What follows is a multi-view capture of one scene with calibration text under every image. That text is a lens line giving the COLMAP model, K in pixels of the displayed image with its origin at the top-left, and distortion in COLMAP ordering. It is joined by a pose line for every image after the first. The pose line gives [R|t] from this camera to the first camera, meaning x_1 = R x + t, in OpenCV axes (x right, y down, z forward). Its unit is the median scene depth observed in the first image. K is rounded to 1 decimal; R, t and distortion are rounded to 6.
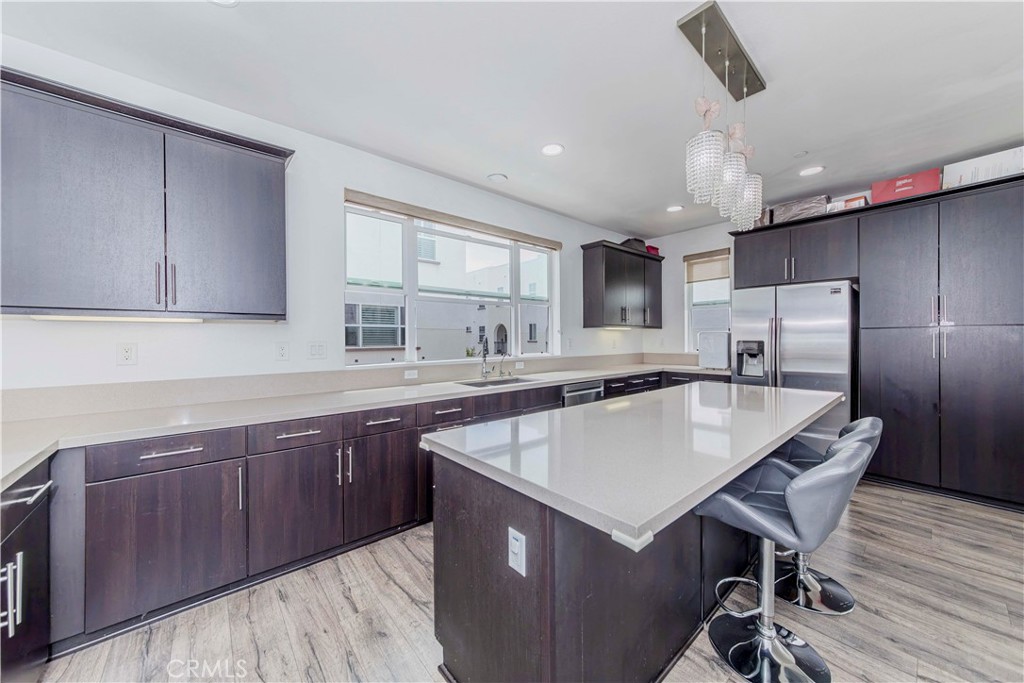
lens RADIAL K [[366.4, 0, 524.1], [0, 366.4, 340.2], [0, 0, 1]] dist [0.000885, 0.000123]
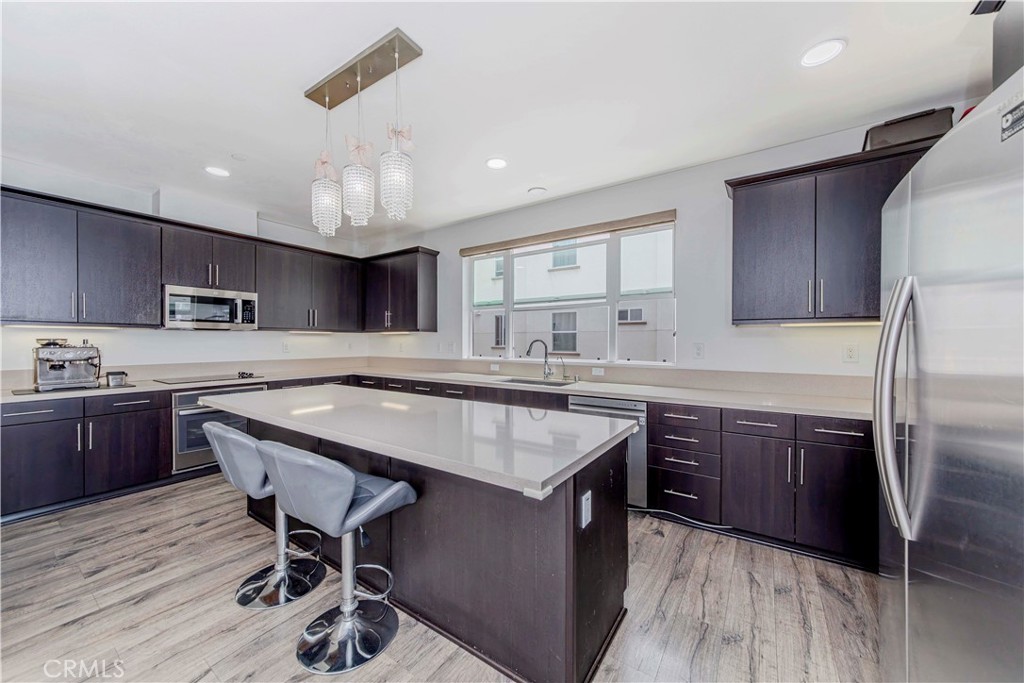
lens RADIAL K [[372.5, 0, 503.1], [0, 372.5, 336.4], [0, 0, 1]] dist [0.000832, -0.000037]
pose [[0.227843, -0.006140, -0.973678, 0.928853], [-0.009357, 0.999920, -0.008495, -0.008326], [0.973653, 0.011046, 0.227767, 0.630925]]
